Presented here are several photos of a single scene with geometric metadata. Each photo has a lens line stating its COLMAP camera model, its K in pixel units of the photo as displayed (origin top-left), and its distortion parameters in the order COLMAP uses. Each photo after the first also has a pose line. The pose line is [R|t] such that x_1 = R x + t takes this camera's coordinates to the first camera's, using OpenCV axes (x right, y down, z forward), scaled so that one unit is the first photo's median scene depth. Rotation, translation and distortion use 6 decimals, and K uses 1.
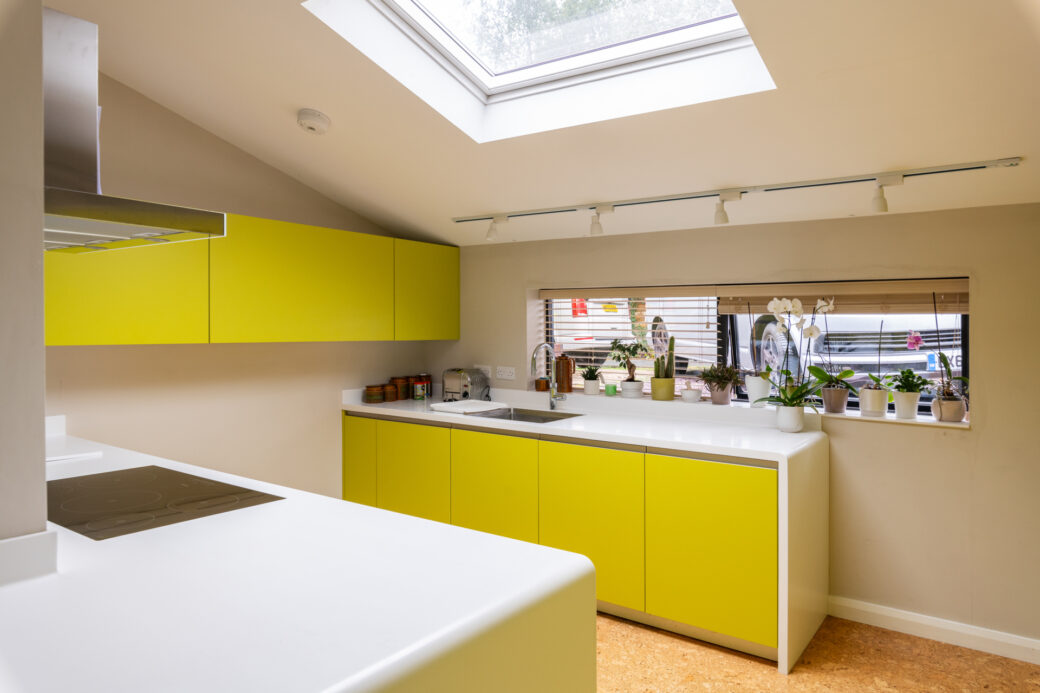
lens RADIAL K [[695.5, 0, 520.5], [0, 695.5, 341.6], [0, 0, 1]] dist [-0.001488, 0.000170]
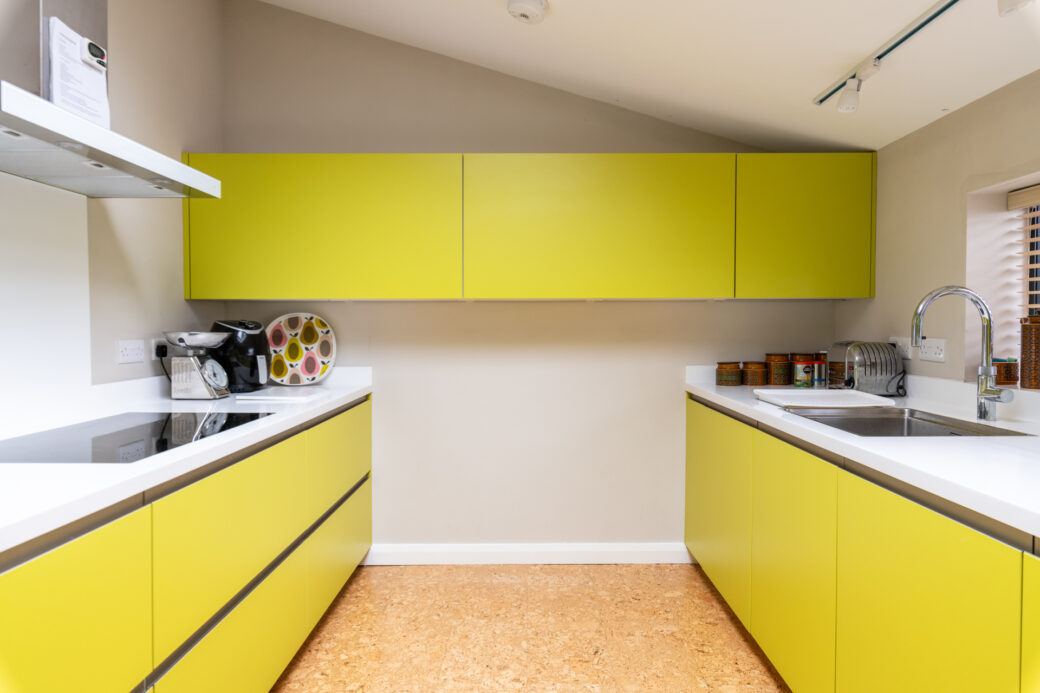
lens RADIAL K [[619.9, 0, 520.0], [0, 619.9, 346.5], [0, 0, 1]] dist [-0.001517, 0.000410]
pose [[0.588311, 0.018434, -0.808424, 0.192463], [-0.009072, 0.999828, 0.016196, 0.037766], [0.808584, -0.002194, 0.588377, 0.431155]]
